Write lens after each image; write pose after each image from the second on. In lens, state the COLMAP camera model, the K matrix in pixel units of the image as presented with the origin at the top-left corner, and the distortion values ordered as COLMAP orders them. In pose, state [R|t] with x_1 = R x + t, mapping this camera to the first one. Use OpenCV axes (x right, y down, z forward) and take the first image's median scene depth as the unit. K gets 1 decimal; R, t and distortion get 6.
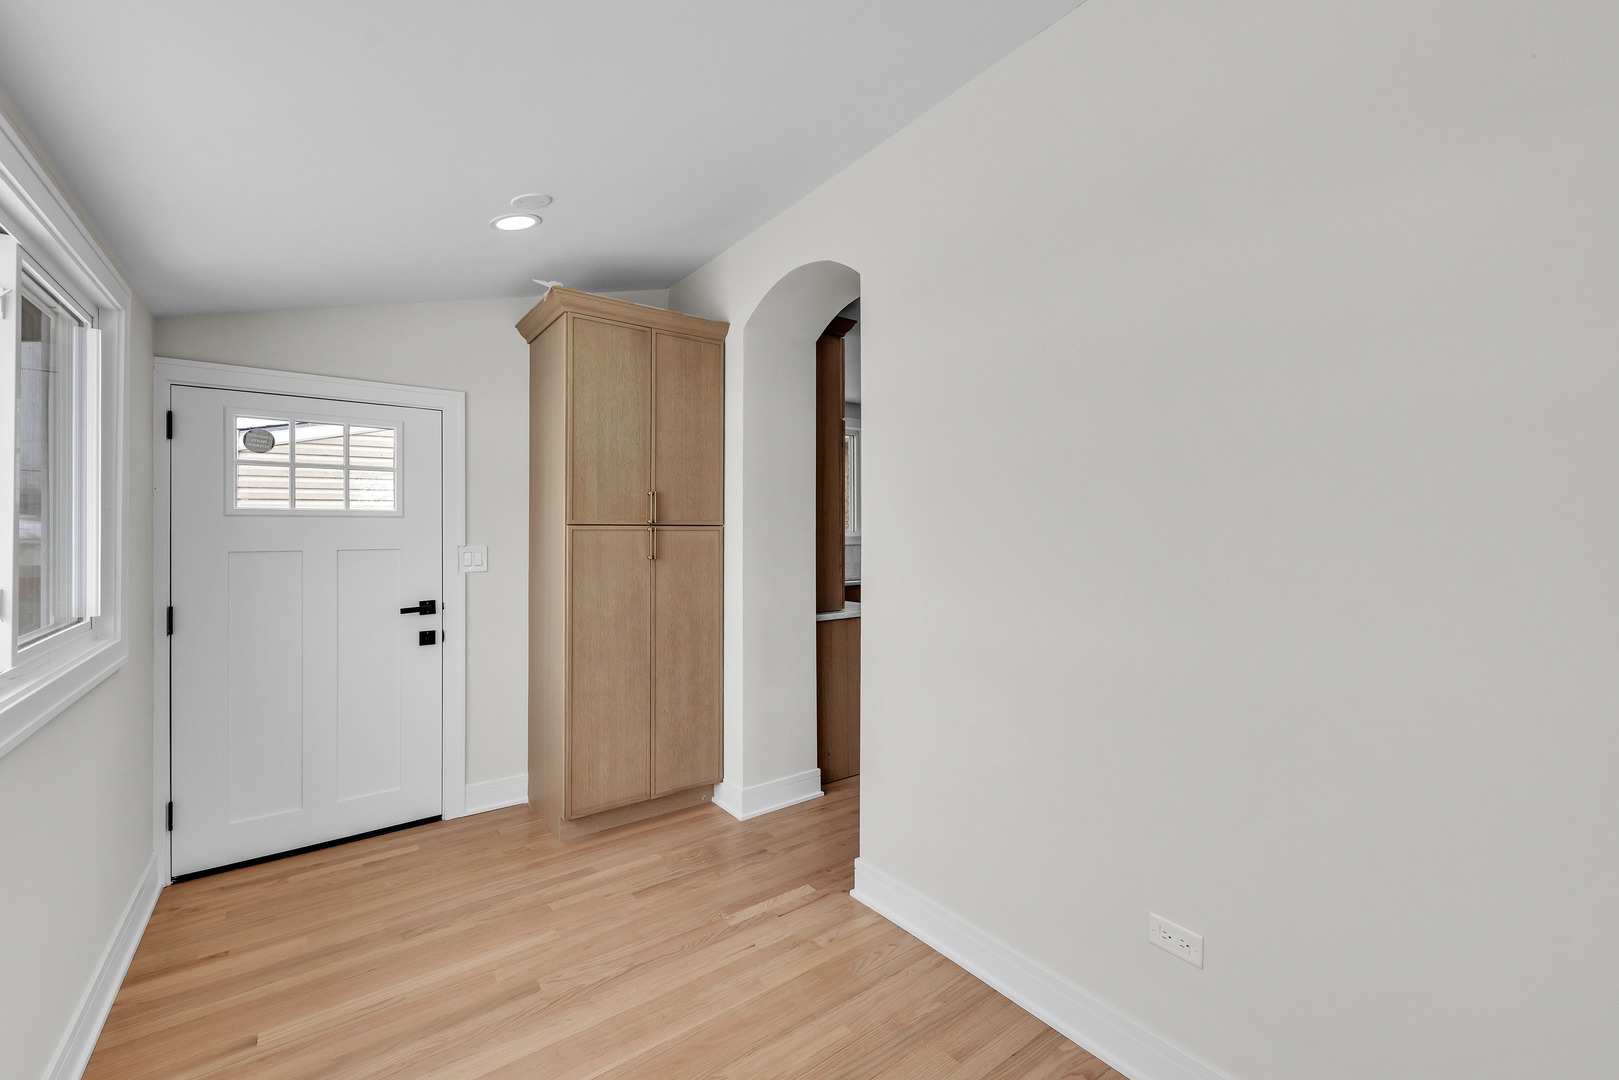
lens RADIAL K [[664.8, 0, 808.0], [0, 664.8, 535.0], [0, 0, 1]] dist [0.002915, 0.000069]
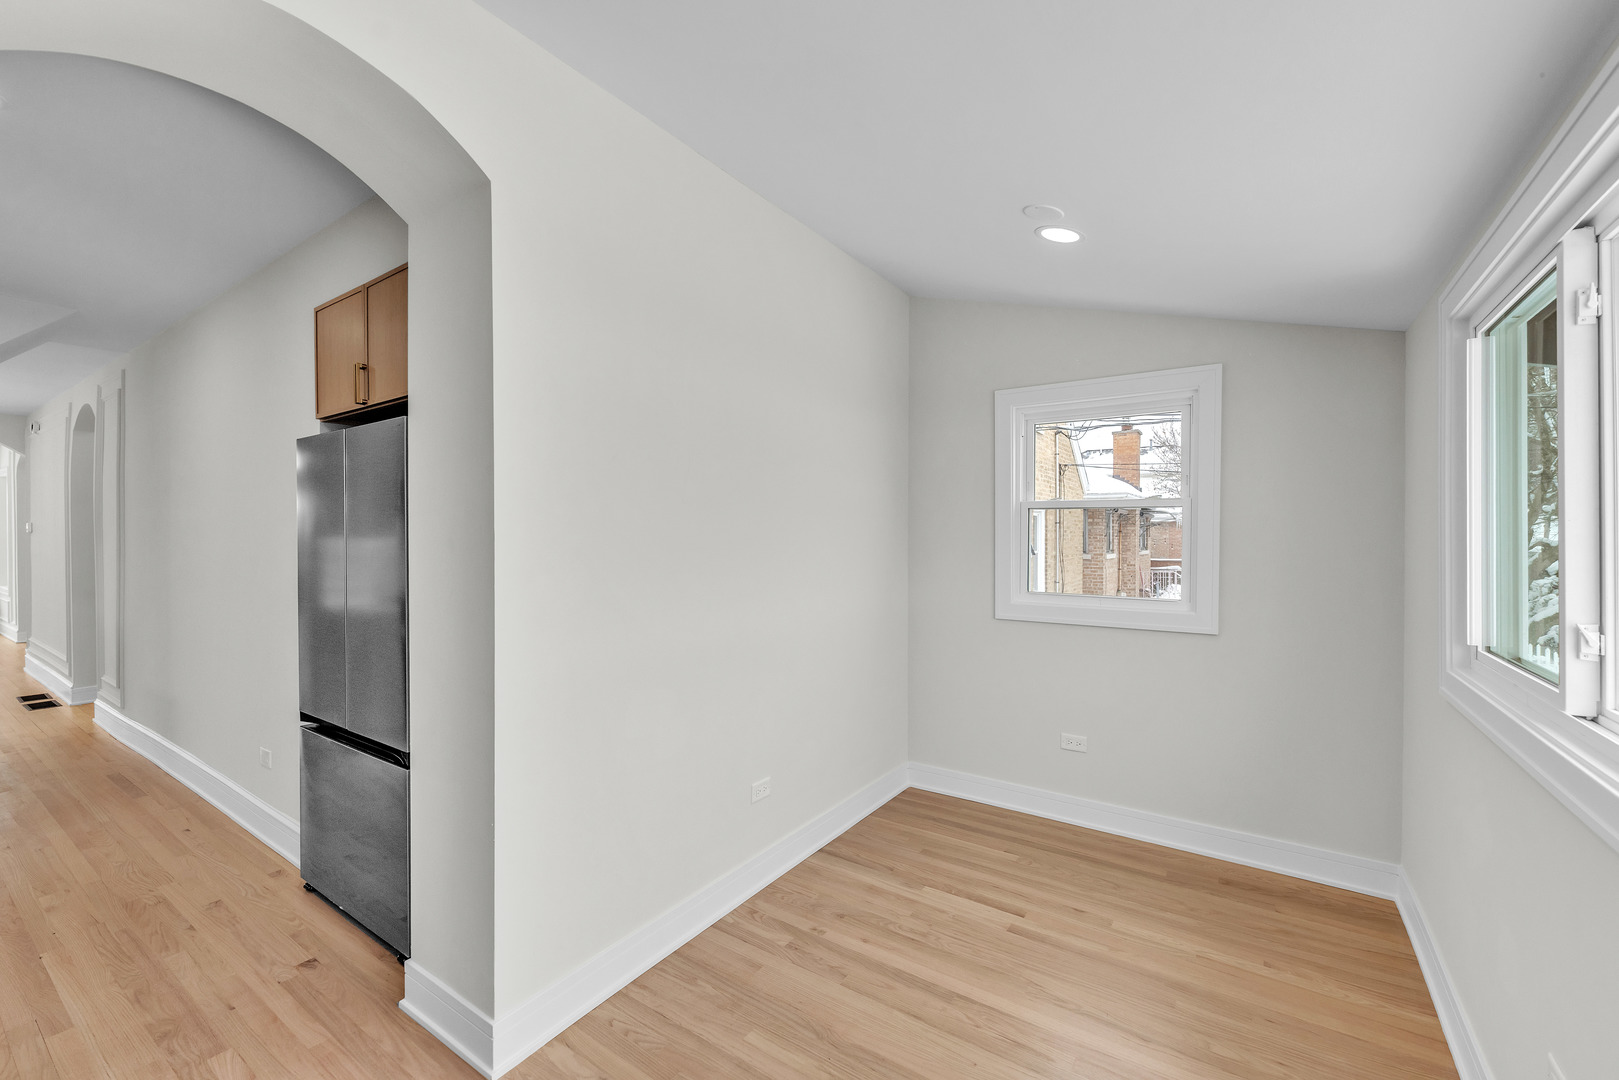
lens RADIAL K [[664.8, 0, 812.7], [0, 664.8, 541.7], [0, 0, 1]] dist [0.002915, 0.000069]
pose [[-0.323802, -0.006576, 0.946102, -0.916336], [0.001024, 0.999973, 0.007301, -0.030678], [-0.946124, 0.003332, -0.323786, 1.198711]]
